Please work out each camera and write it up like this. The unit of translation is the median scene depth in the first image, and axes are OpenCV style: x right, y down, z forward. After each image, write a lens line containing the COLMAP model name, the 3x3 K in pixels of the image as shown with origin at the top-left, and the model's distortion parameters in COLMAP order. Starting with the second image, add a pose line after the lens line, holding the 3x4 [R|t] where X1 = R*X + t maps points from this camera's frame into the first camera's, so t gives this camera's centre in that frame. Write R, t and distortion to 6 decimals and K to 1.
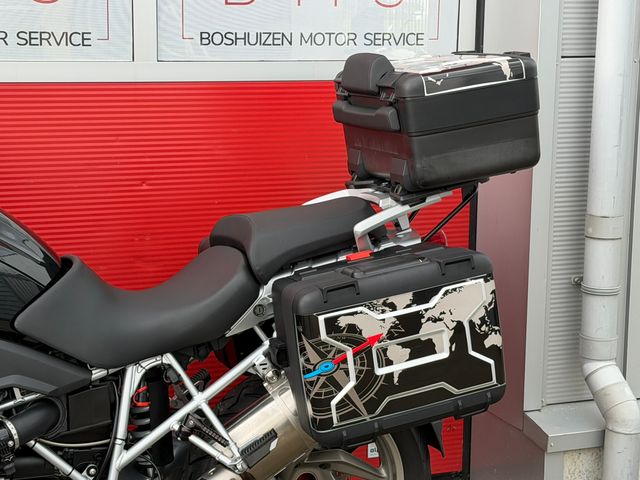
lens RADIAL K [[1278.7, 0, 331.9], [0, 1278.7, 244.5], [0, 0, 1]] dist [0.142749, 0.000000]
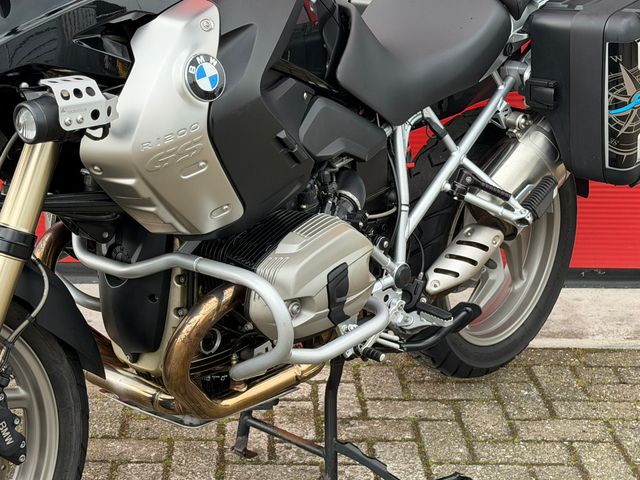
lens RADIAL K [[1278.7, 0, 306.8], [0, 1278.7, 244.6], [0, 0, 1]] dist [0.142749, 0.000000]
pose [[0.897076, -0.128515, 0.422775, -0.614428], [0.062898, 0.984168, 0.165704, 0.028790], [-0.437376, -0.122057, 0.890957, 0.251101]]
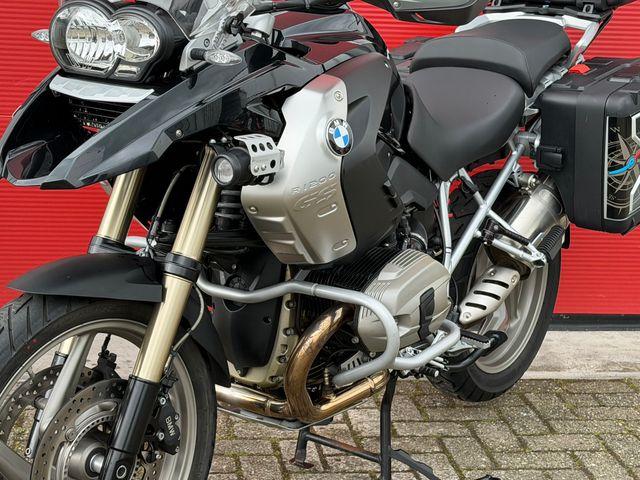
lens RADIAL K [[1278.7, 0, 325.6], [0, 1278.7, 240.1], [0, 0, 1]] dist [0.142749, 0.000000]
pose [[0.841230, -0.100039, 0.531341, -0.830417], [0.050477, 0.992973, 0.107037, 0.027198], [-0.538315, -0.063222, 0.840369, 0.172333]]
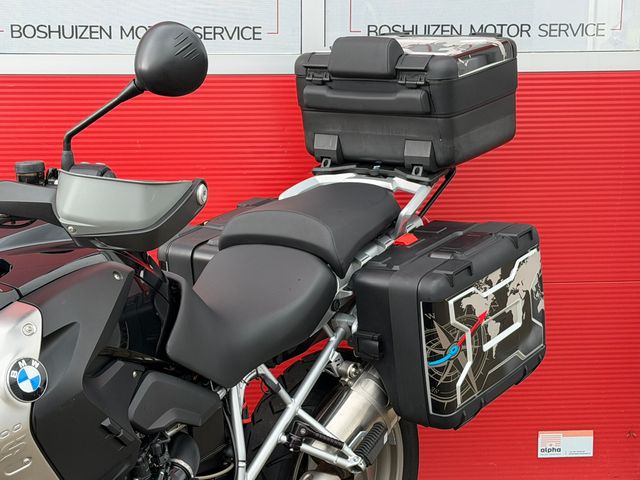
lens RADIAL K [[1278.7, 0, 311.3], [0, 1278.7, 247.0], [0, 0, 1]] dist [0.142749, 0.000000]
pose [[0.856195, -0.103392, 0.506203, -0.588251], [0.093355, 0.994604, 0.045247, -0.040425], [-0.508149, 0.008517, 0.861227, 0.182194]]
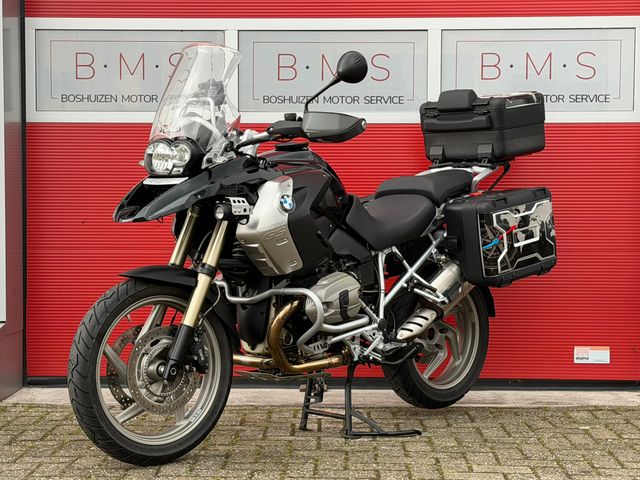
lens RADIAL K [[1278.7, 0, 320.6], [0, 1278.7, 245.5], [0, 0, 1]] dist [0.142749, 0.000000]
pose [[0.916391, -0.021140, 0.399726, -0.986549], [0.071123, 0.991314, -0.110626, 0.288447], [-0.393915, 0.129806, 0.909935, -0.624891]]
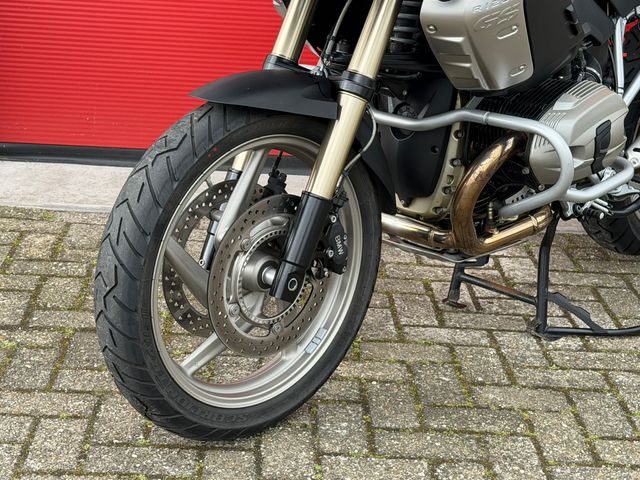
lens RADIAL K [[1278.7, 0, 307.5], [0, 1278.7, 244.2], [0, 0, 1]] dist [0.142749, 0.000000]
pose [[0.896750, -0.110224, 0.428591, -0.863860], [0.027884, 0.980634, 0.193855, 0.067964], [-0.441658, -0.161888, 0.882457, 0.187254]]
